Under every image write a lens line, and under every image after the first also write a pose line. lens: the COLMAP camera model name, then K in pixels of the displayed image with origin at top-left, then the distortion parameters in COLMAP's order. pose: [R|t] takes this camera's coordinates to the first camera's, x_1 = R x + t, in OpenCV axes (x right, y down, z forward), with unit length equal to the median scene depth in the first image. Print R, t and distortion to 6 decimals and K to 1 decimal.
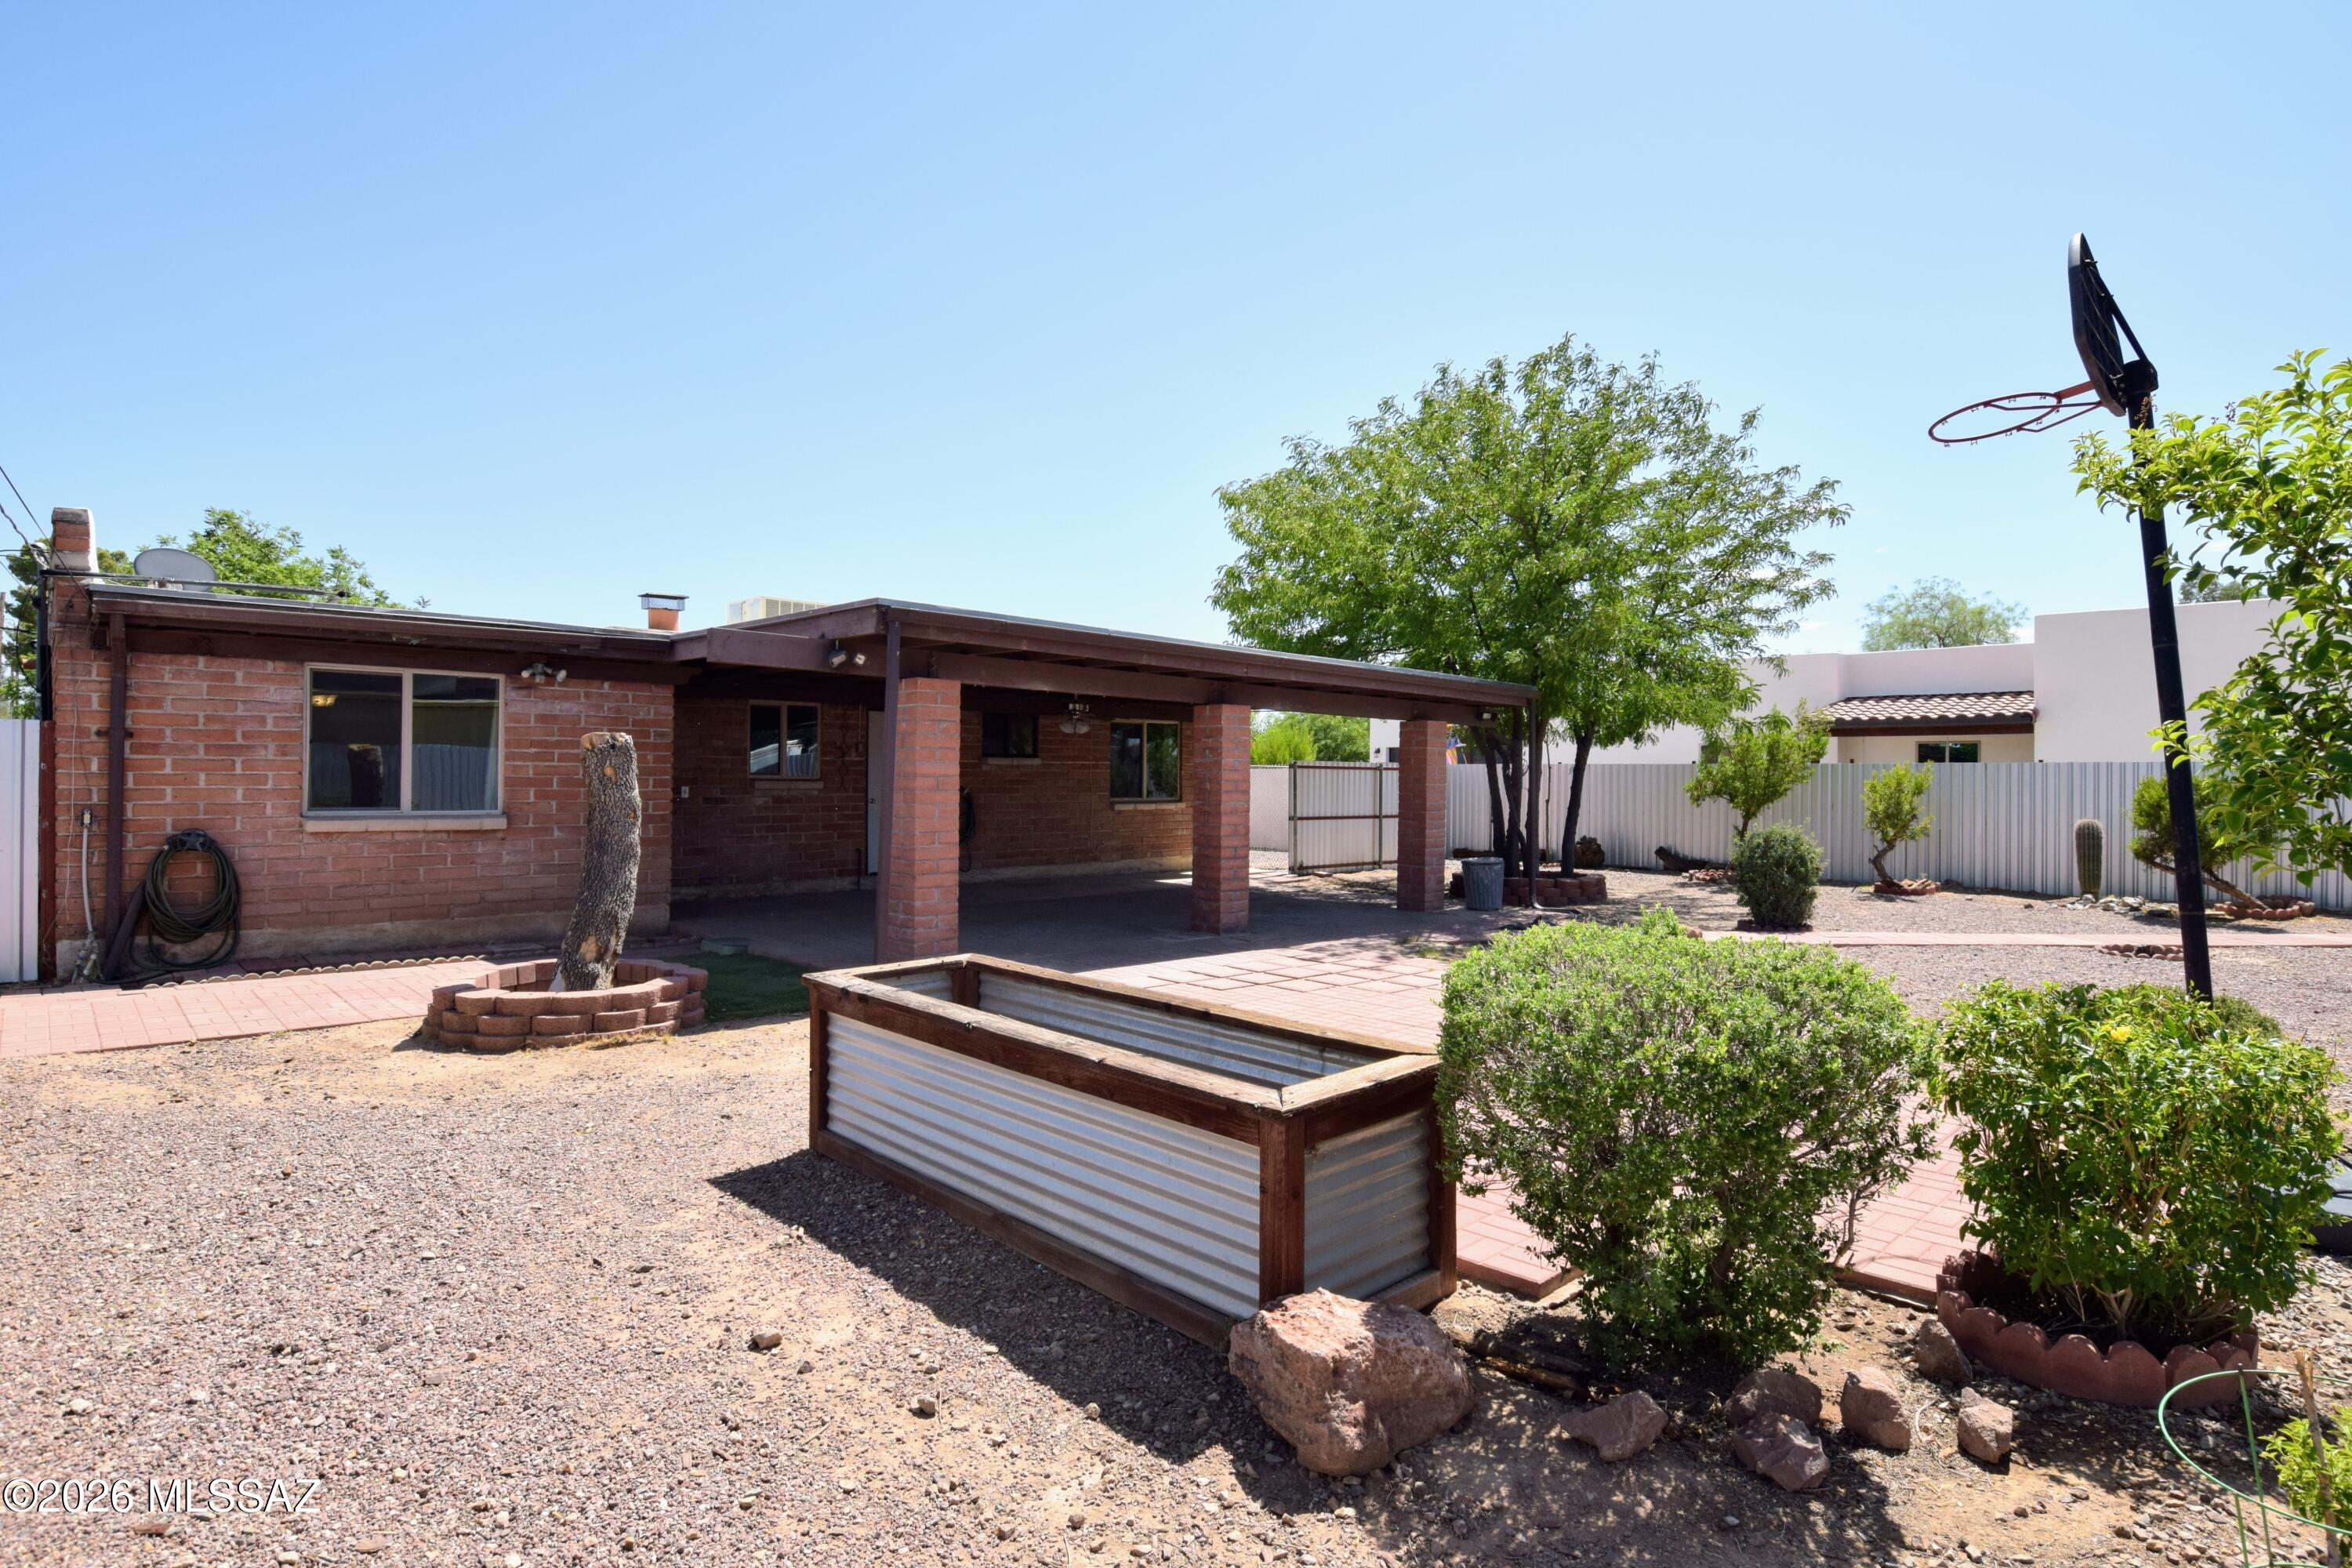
lens RADIAL K [[1194.4, 0, 1202.6], [0, 1194.4, 774.2], [0, 0, 1]] dist [0.021521, -0.028927]
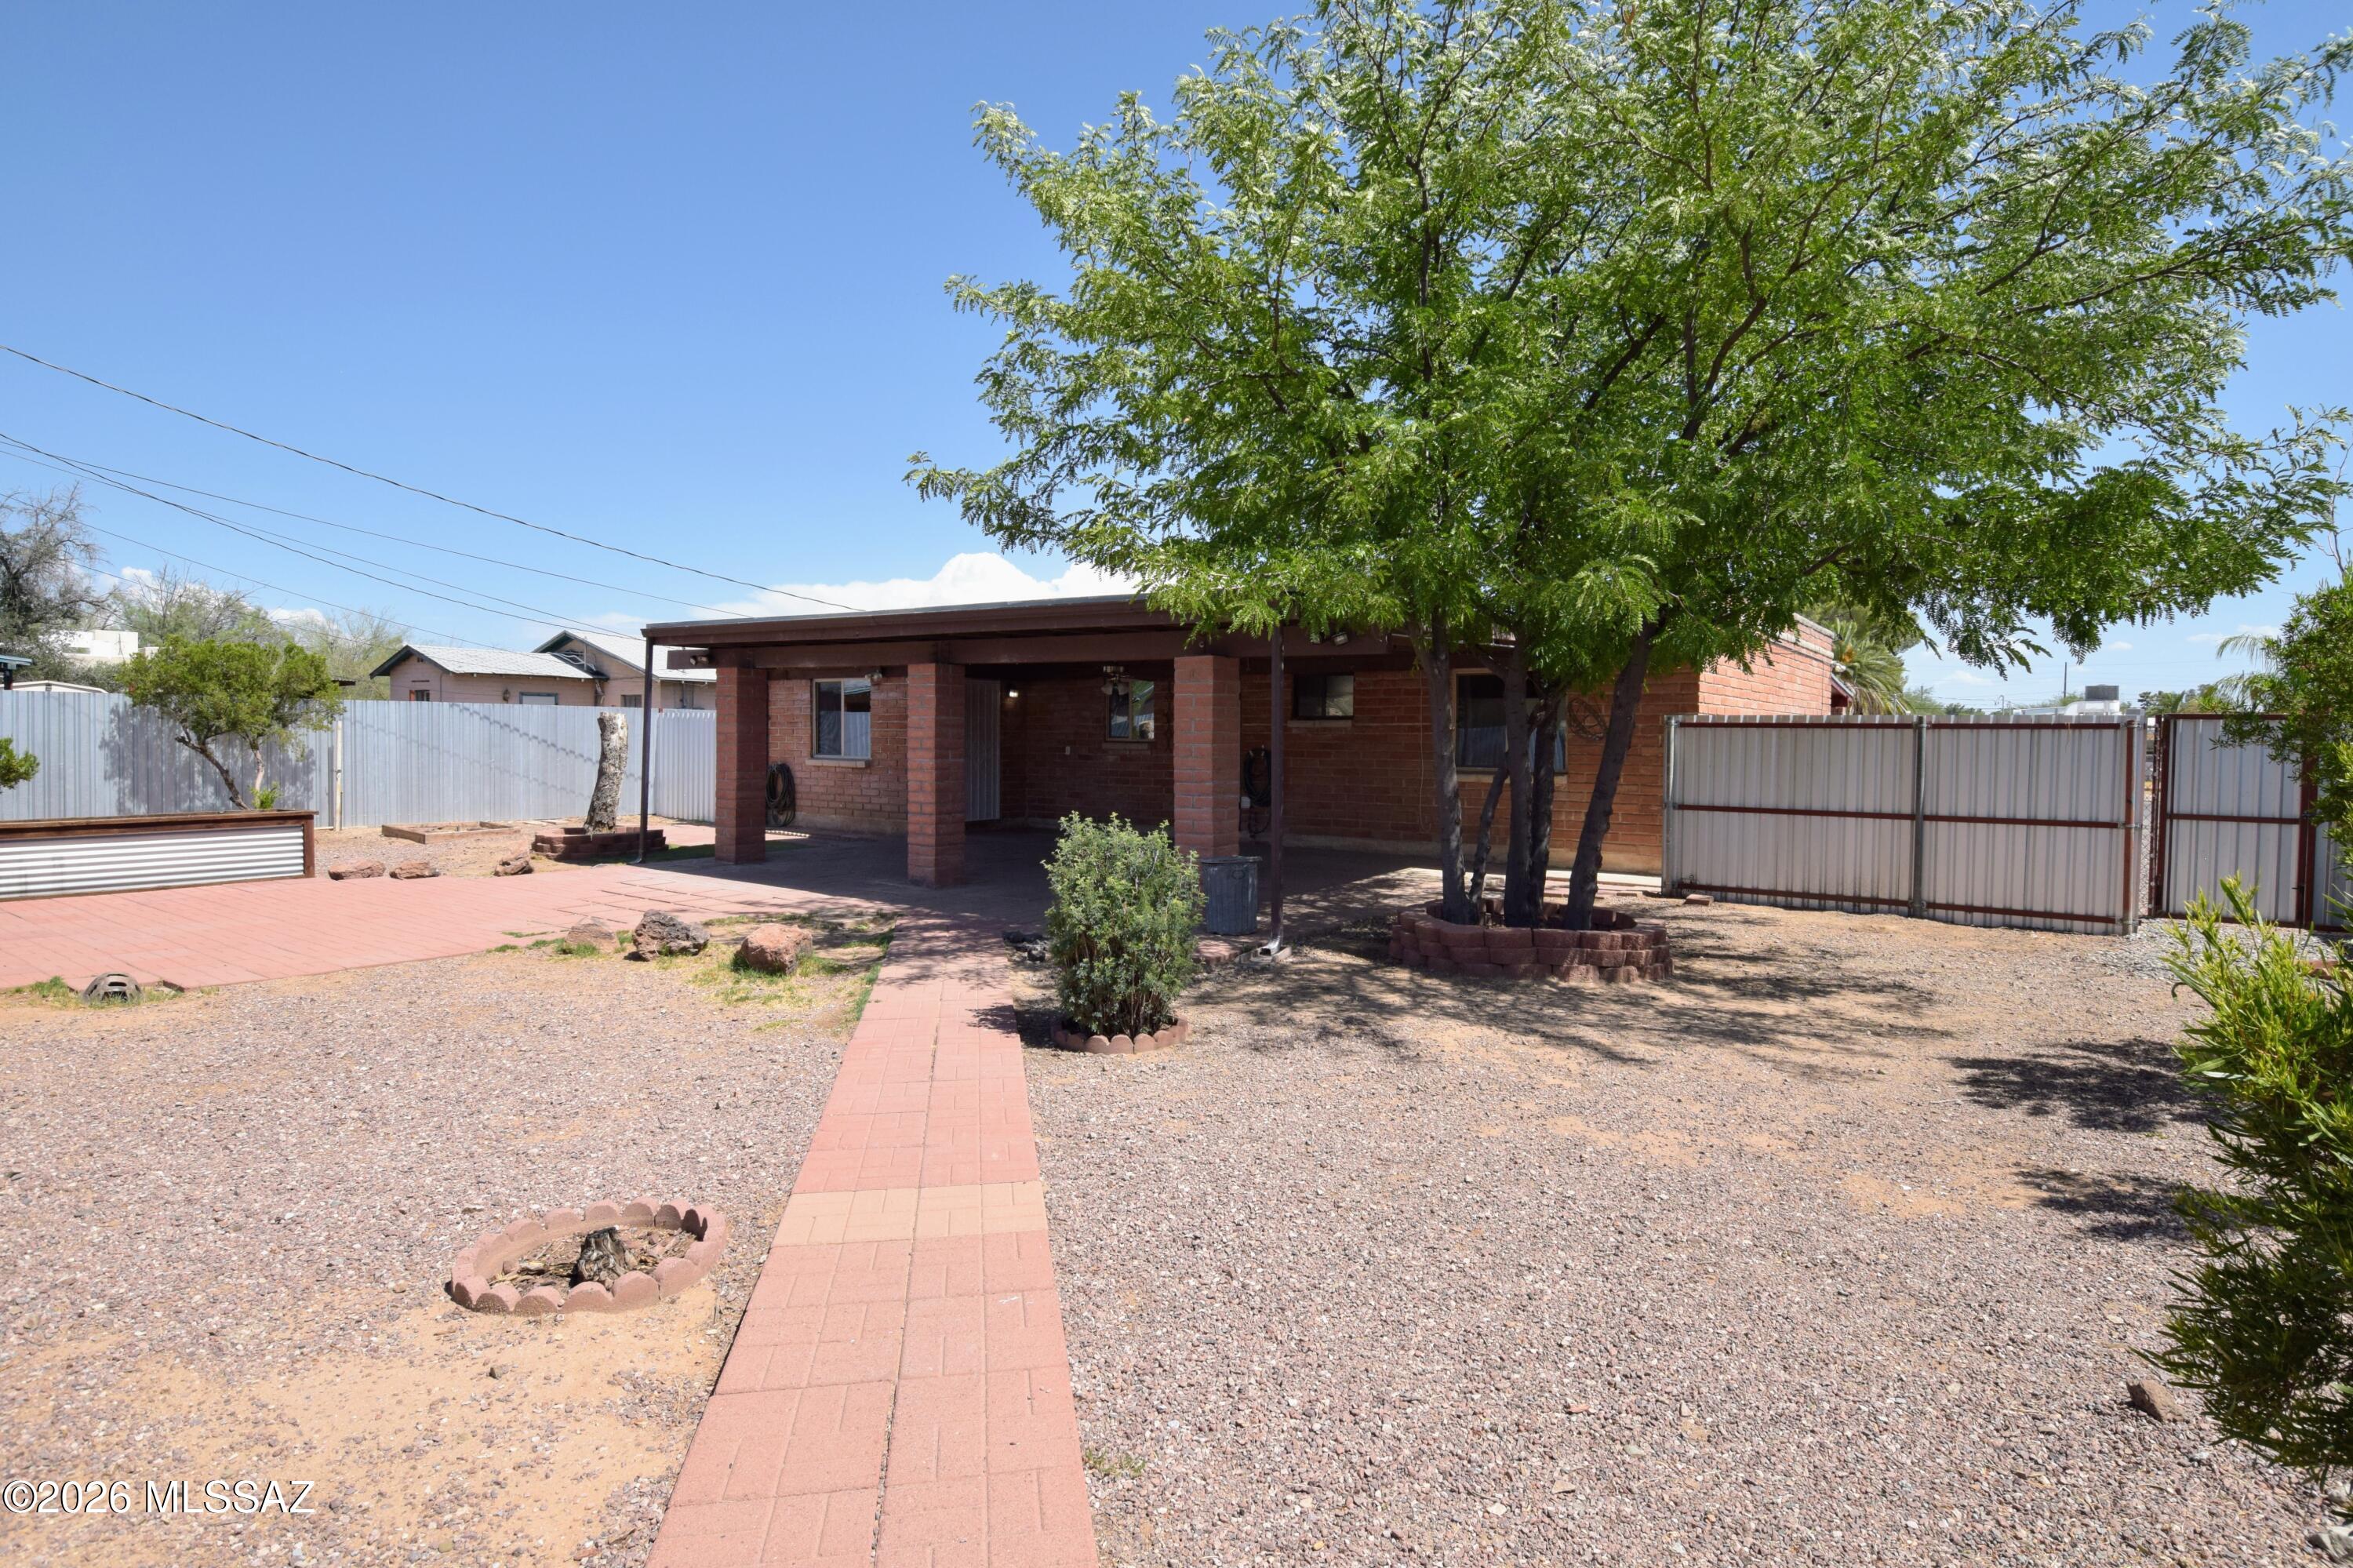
lens RADIAL K [[1194.9, 0, 1203.1], [0, 1194.9, 774.1], [0, 0, 1]] dist [0.021521, -0.028927]
pose [[0.186300, 0.023351, -0.982215, 1.086590], [-0.005984, 0.999726, 0.022632, 0.011851], [0.982475, 0.001661, 0.186389, 1.056396]]
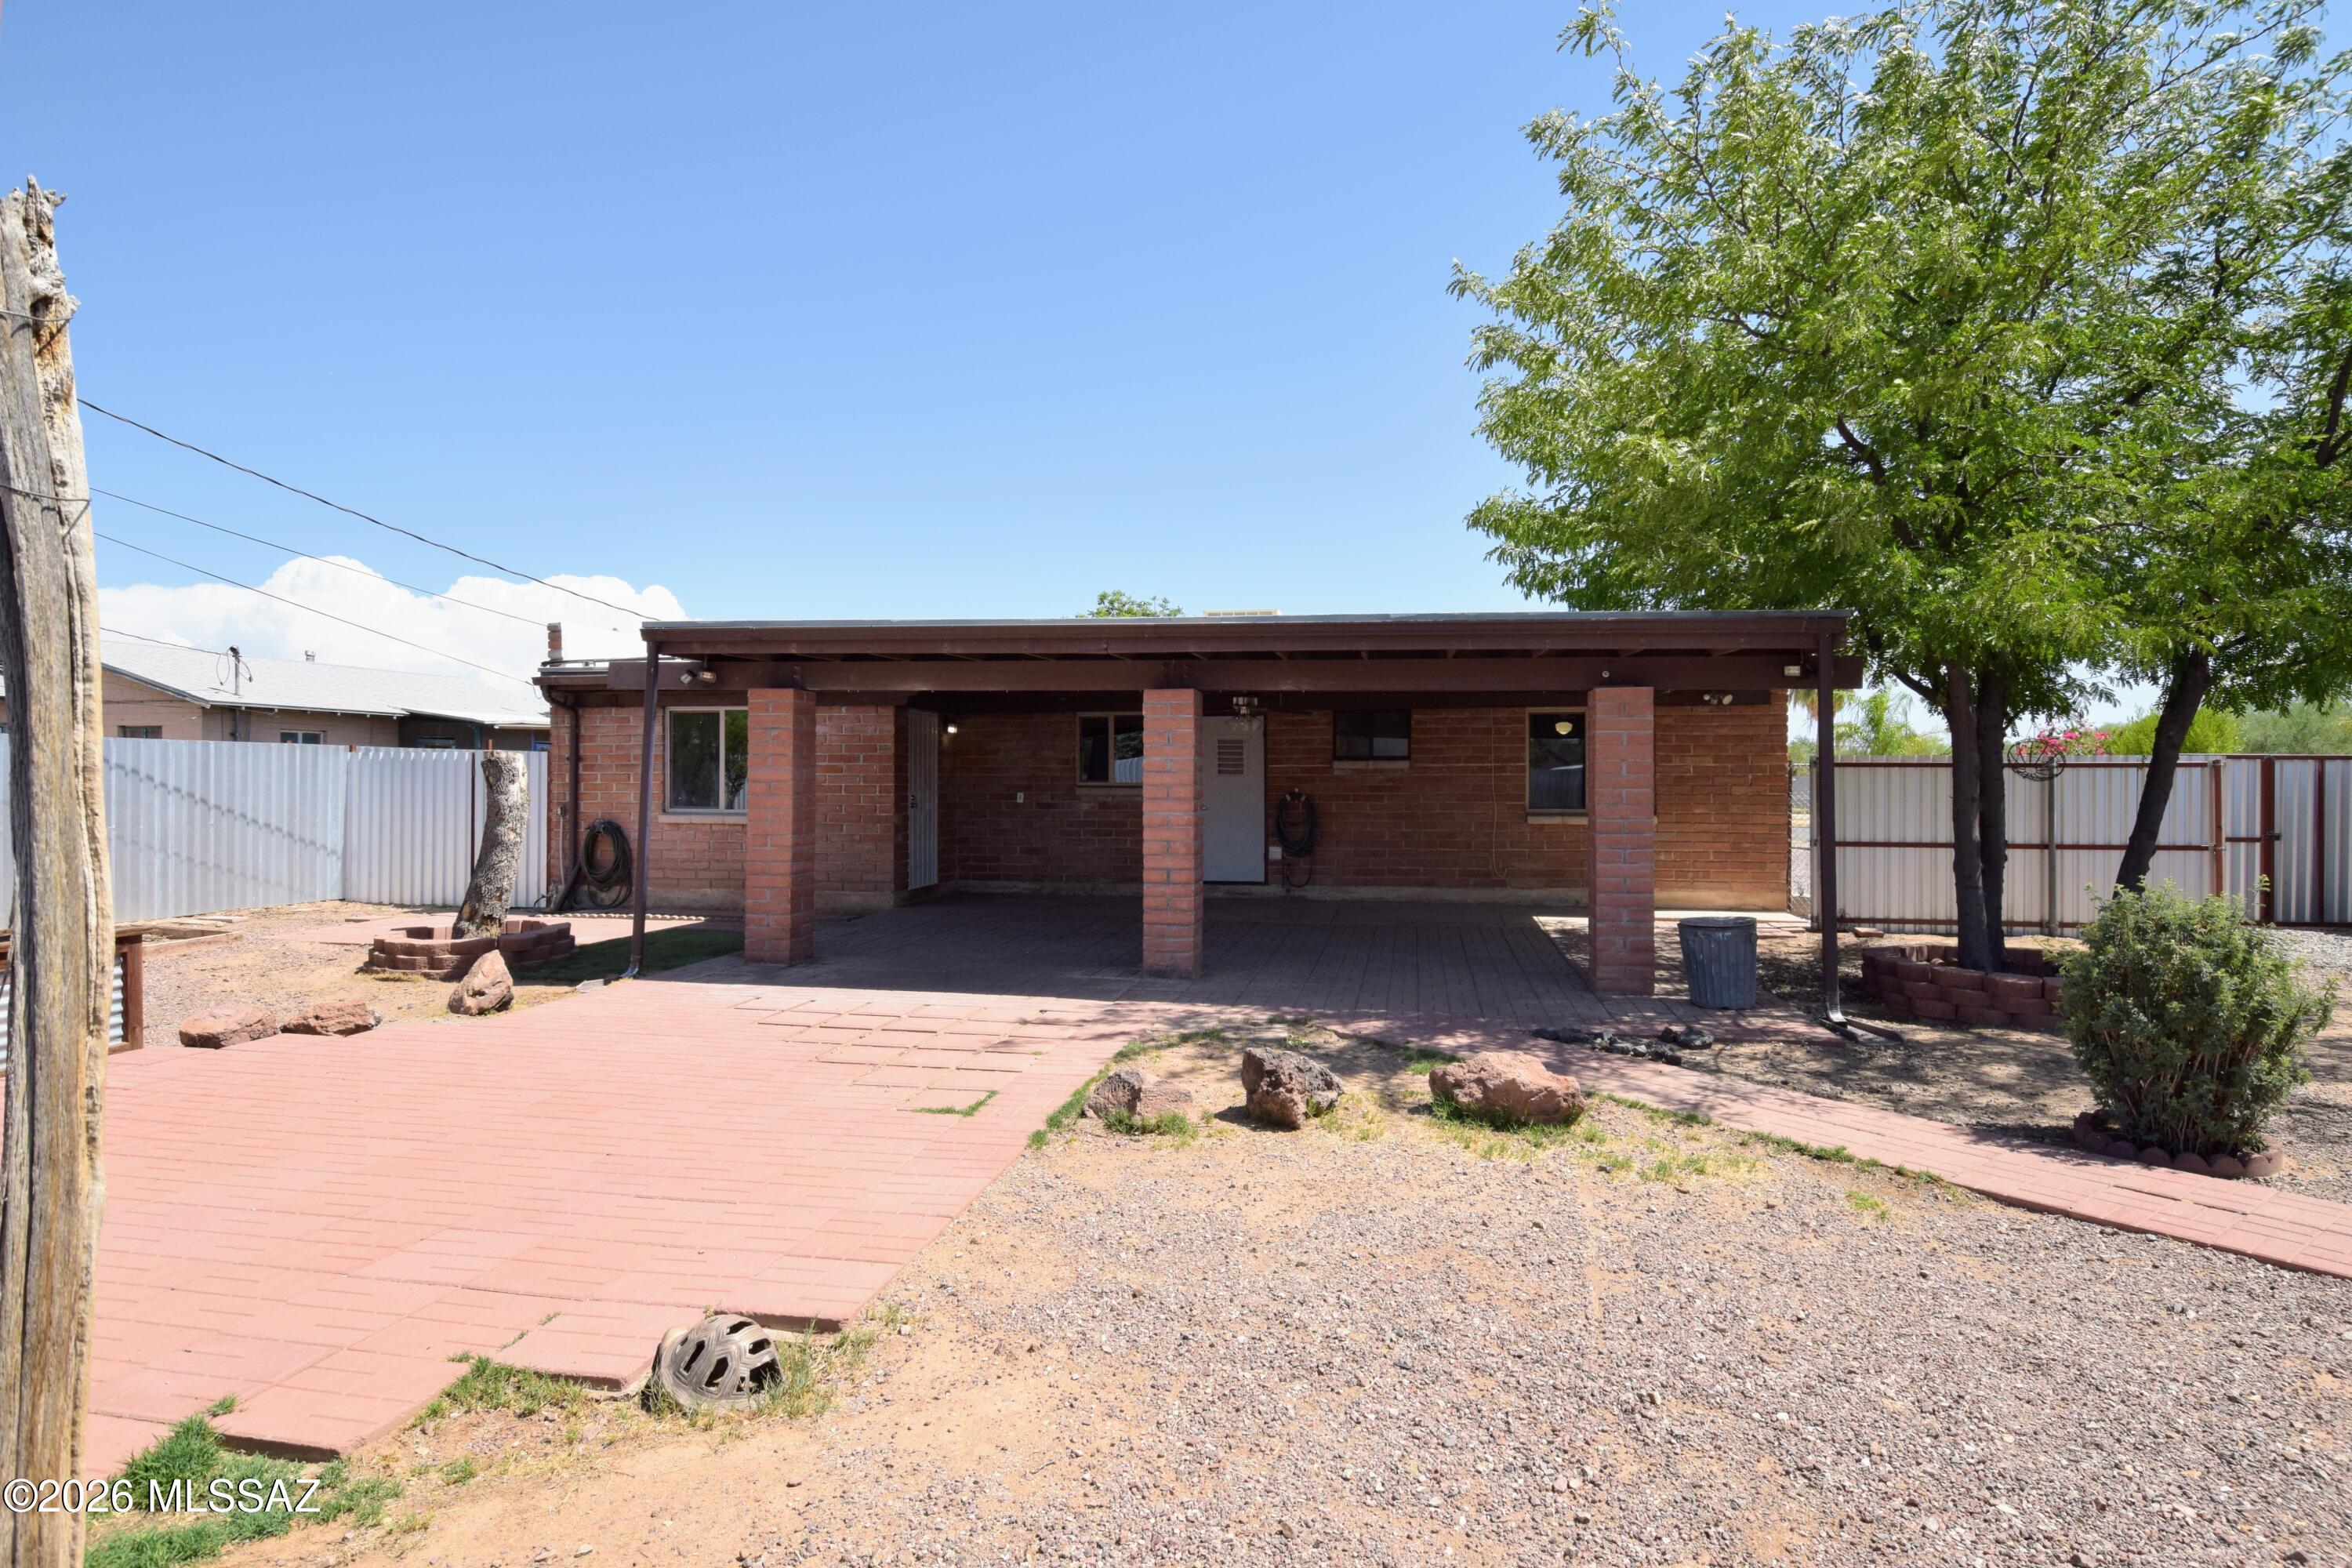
lens RADIAL K [[1194.4, 0, 1202.6], [0, 1194.4, 774.2], [0, 0, 1]] dist [0.021521, -0.028927]
pose [[0.583816, -0.012431, -0.811791, 0.687196], [0.005906, 0.999921, -0.011065, 0.007427], [0.811865, 0.001665, 0.583843, 0.564609]]
